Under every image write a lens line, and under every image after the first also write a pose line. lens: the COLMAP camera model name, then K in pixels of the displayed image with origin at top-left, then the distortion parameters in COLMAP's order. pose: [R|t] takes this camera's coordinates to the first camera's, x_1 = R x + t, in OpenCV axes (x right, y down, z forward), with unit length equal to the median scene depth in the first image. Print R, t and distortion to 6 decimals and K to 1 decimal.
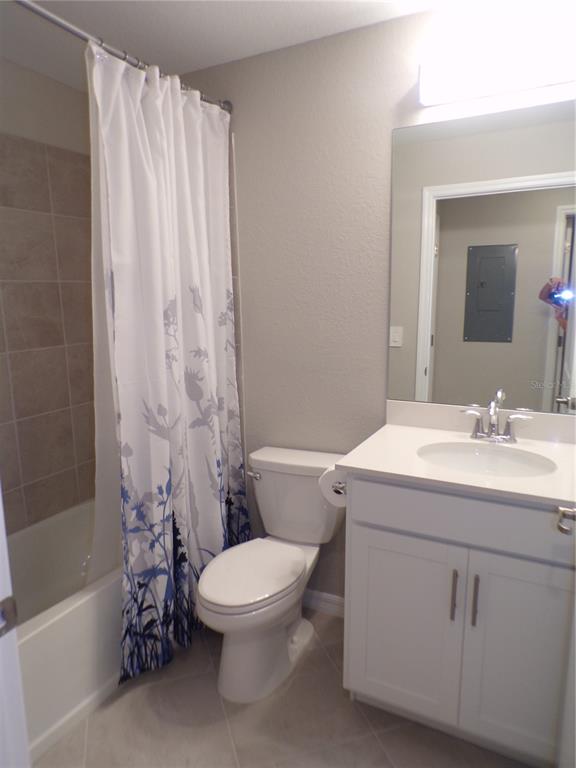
lens RADIAL K [[519.0, 0, 276.1], [0, 519.0, 385.6], [0, 0, 1]] dist [0.001534, 0.010554]
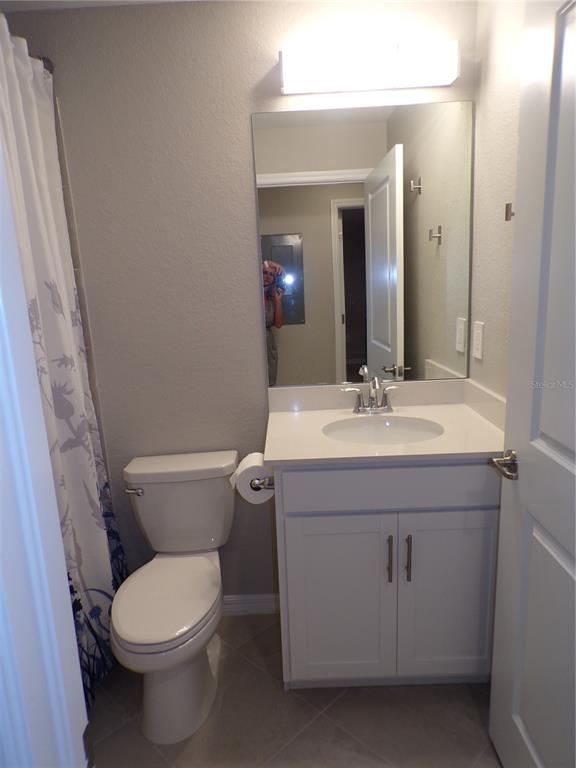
lens RADIAL K [[519.0, 0, 285.6], [0, 519.0, 386.0], [0, 0, 1]] dist [0.001534, 0.010554]
pose [[0.888078, -0.126023, 0.442081, -0.217313], [0.117558, 0.991971, 0.046621, -0.021619], [-0.444407, 0.010568, 0.895763, 0.098728]]
